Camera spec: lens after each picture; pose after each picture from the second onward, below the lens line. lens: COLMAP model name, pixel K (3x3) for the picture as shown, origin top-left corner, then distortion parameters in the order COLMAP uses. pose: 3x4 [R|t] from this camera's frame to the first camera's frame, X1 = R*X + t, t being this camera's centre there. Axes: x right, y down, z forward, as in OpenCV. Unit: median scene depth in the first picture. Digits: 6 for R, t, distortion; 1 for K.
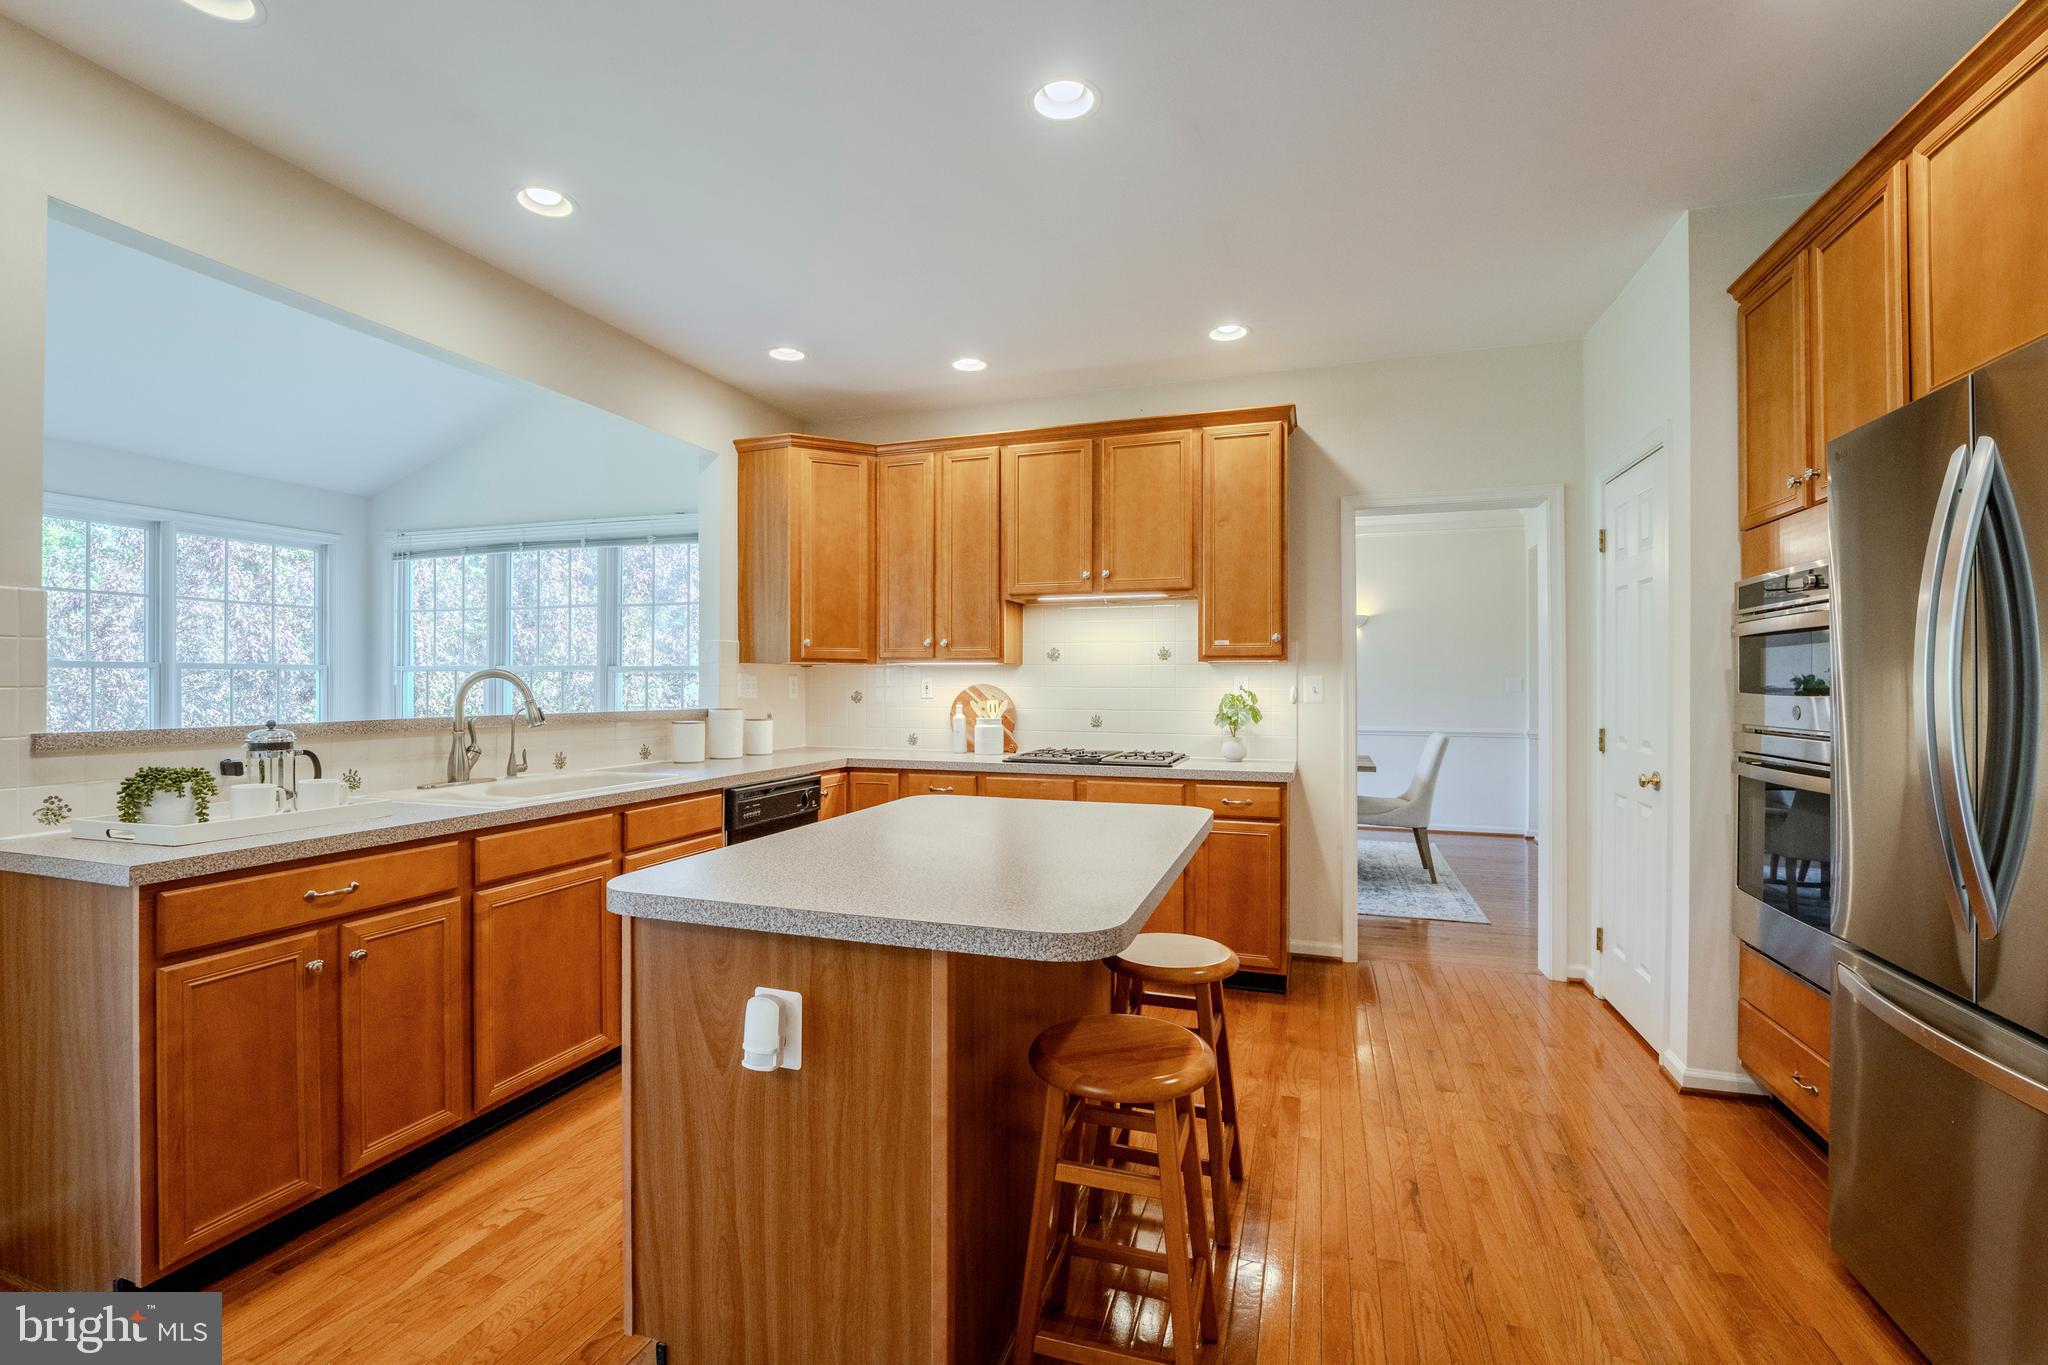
lens RADIAL K [[891.5, 0, 1008.4], [0, 891.5, 672.8], [0, 0, 1]] dist [-0.023336, 0.001822]
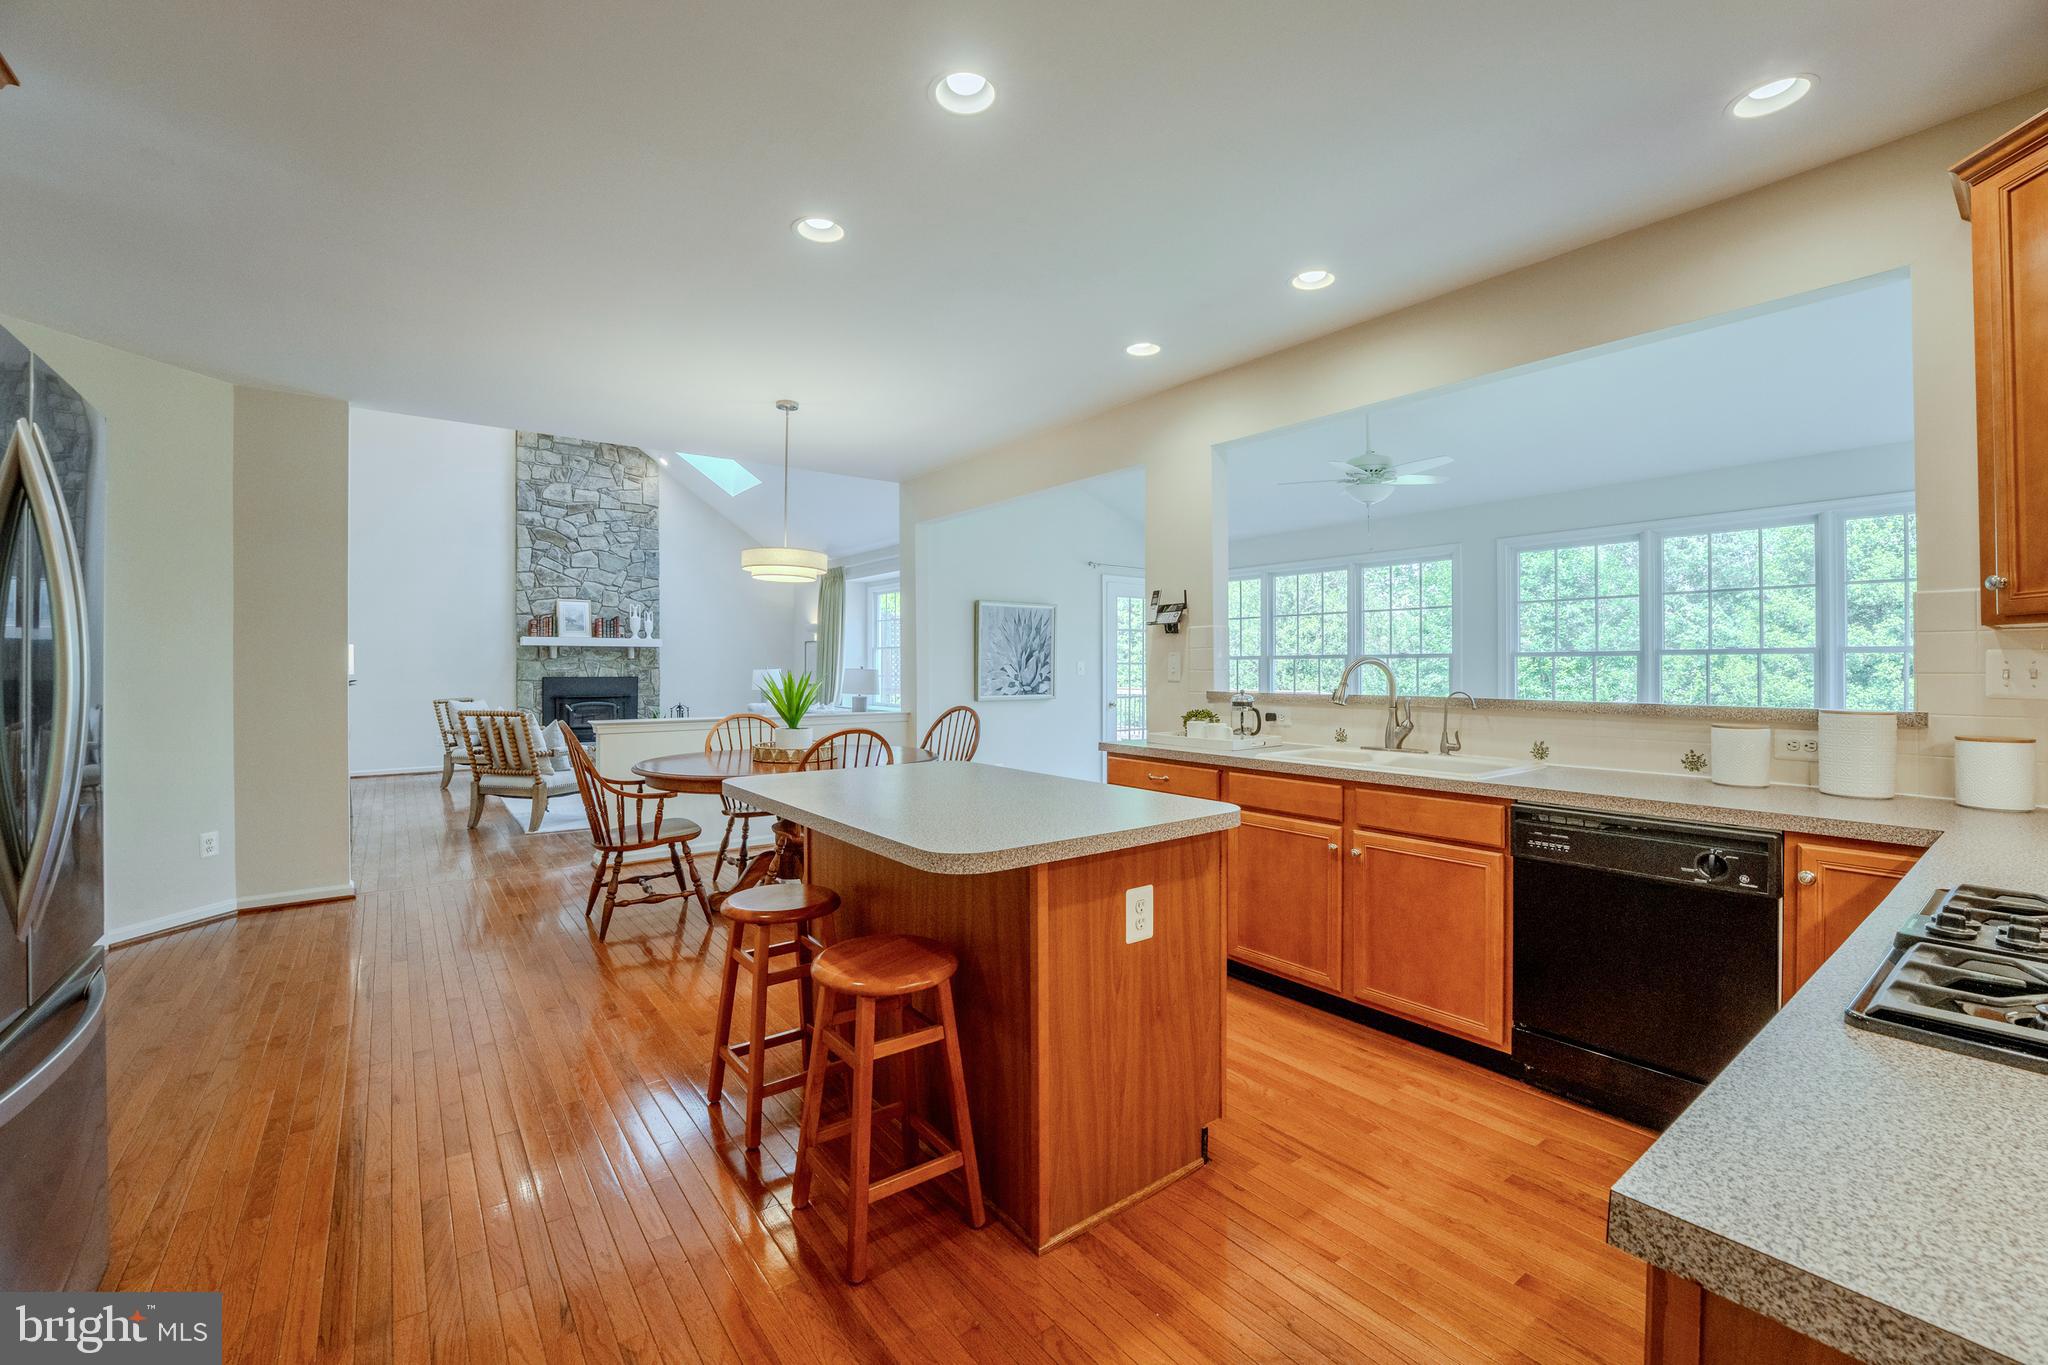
lens RADIAL K [[848.1, 0, 985.1], [0, 848.1, 668.8], [0, 0, 1]] dist [-0.031111, 0.003354]
pose [[-0.582107, 0.003614, -0.813104, 0.466790], [0.013875, 0.999889, -0.005490, 0.008133], [0.812993, -0.014478, -0.582093, 0.878015]]
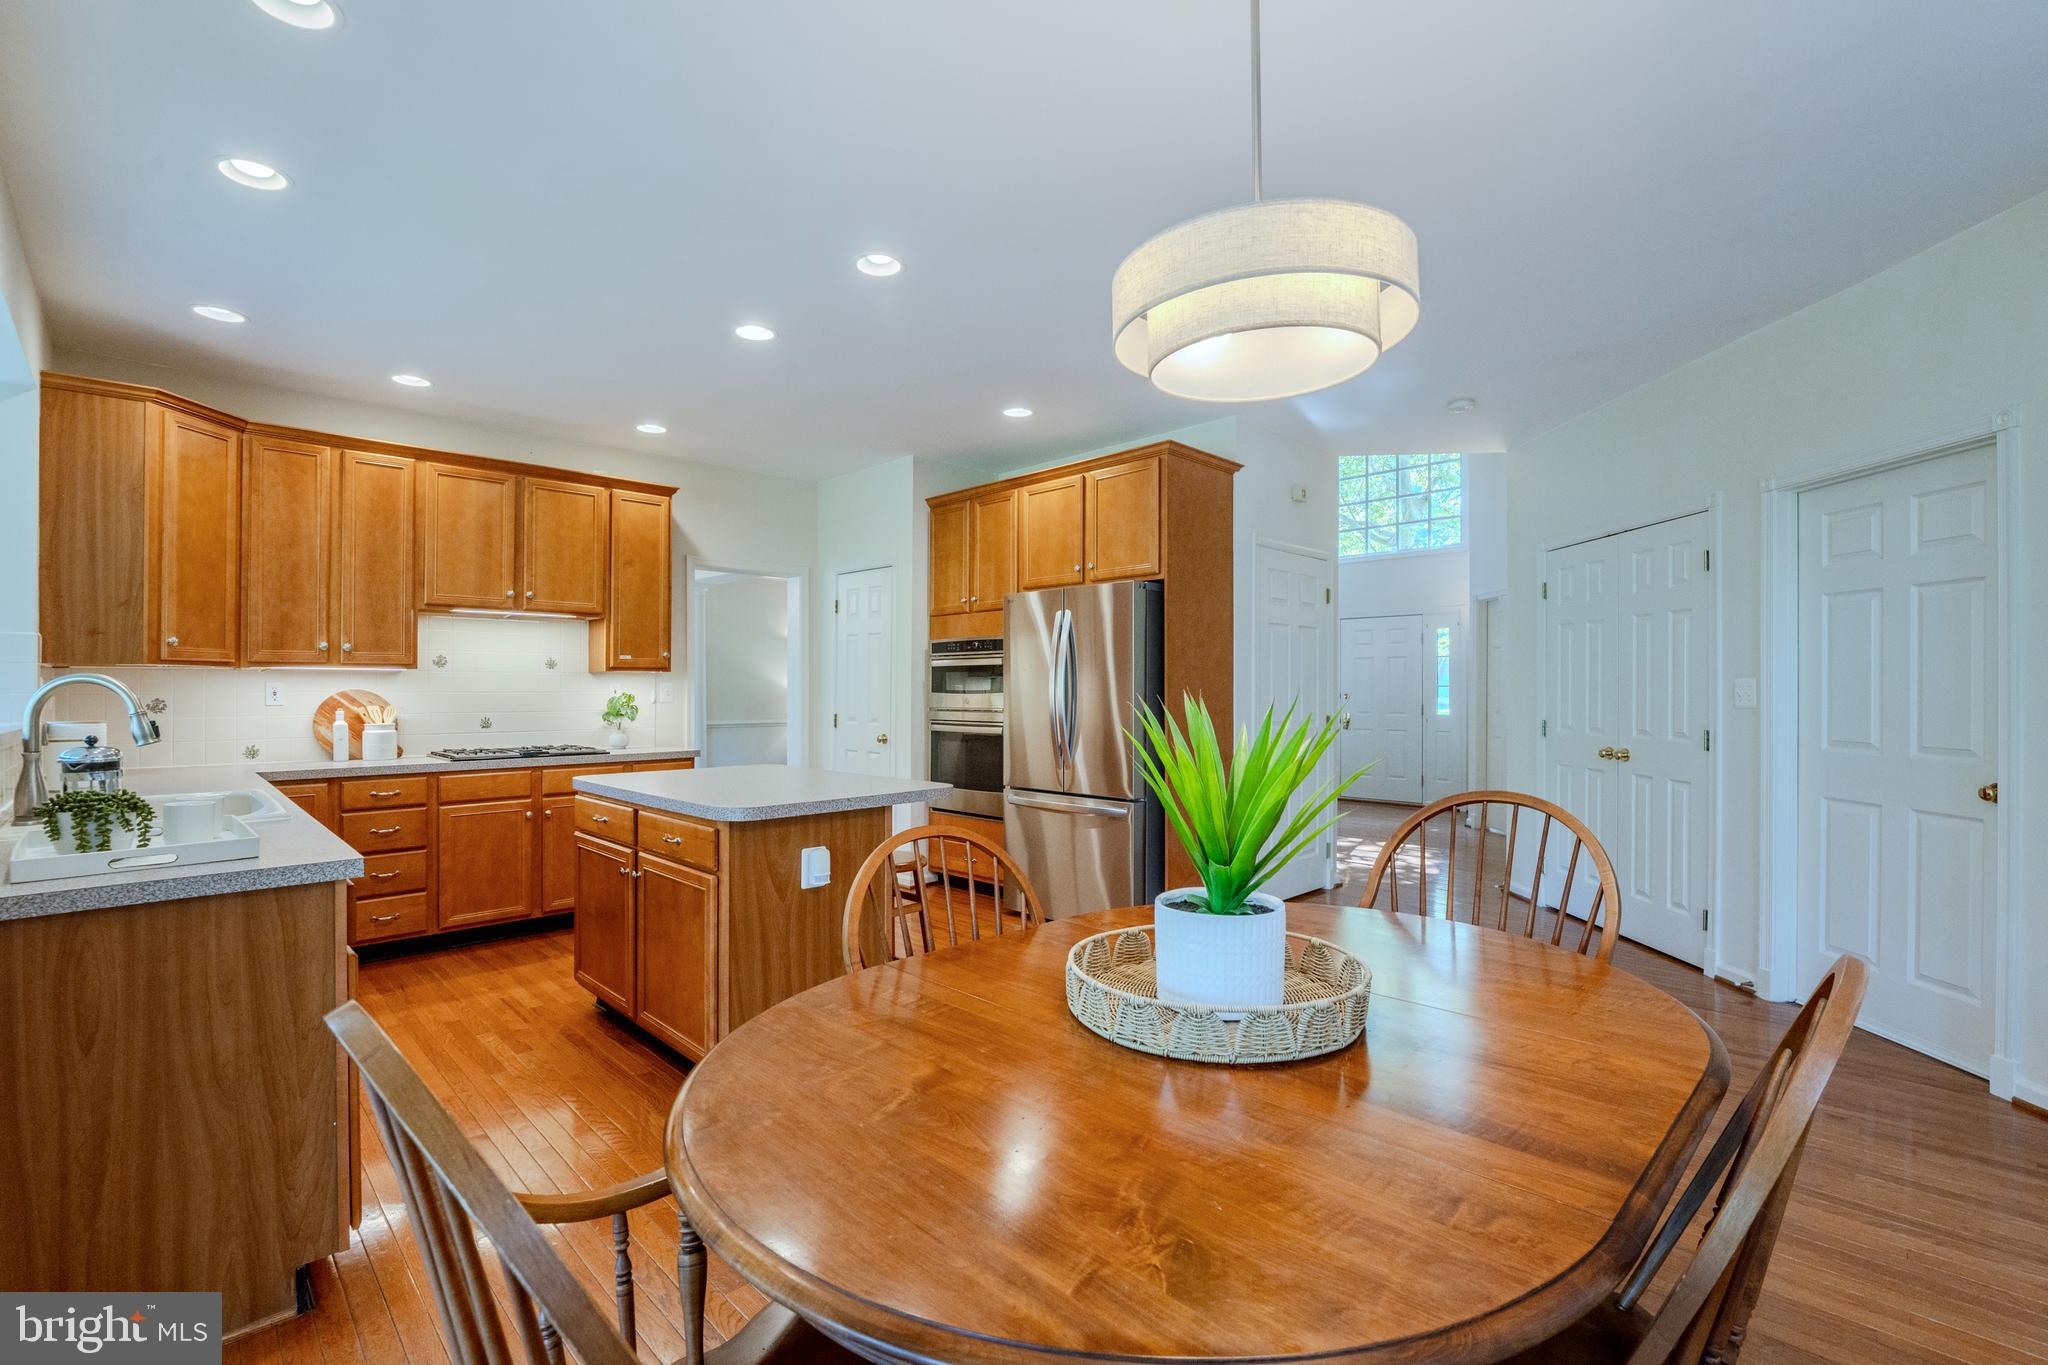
lens RADIAL K [[891.5, 0, 1022.6], [0, 891.5, 677.0], [0, 0, 1]] dist [-0.023336, 0.001822]
pose [[0.433792, 0.008321, 0.900975, -0.669510], [-0.009758, 0.999942, -0.004536, -0.004105], [-0.900960, -0.006824, 0.433848, -0.091891]]
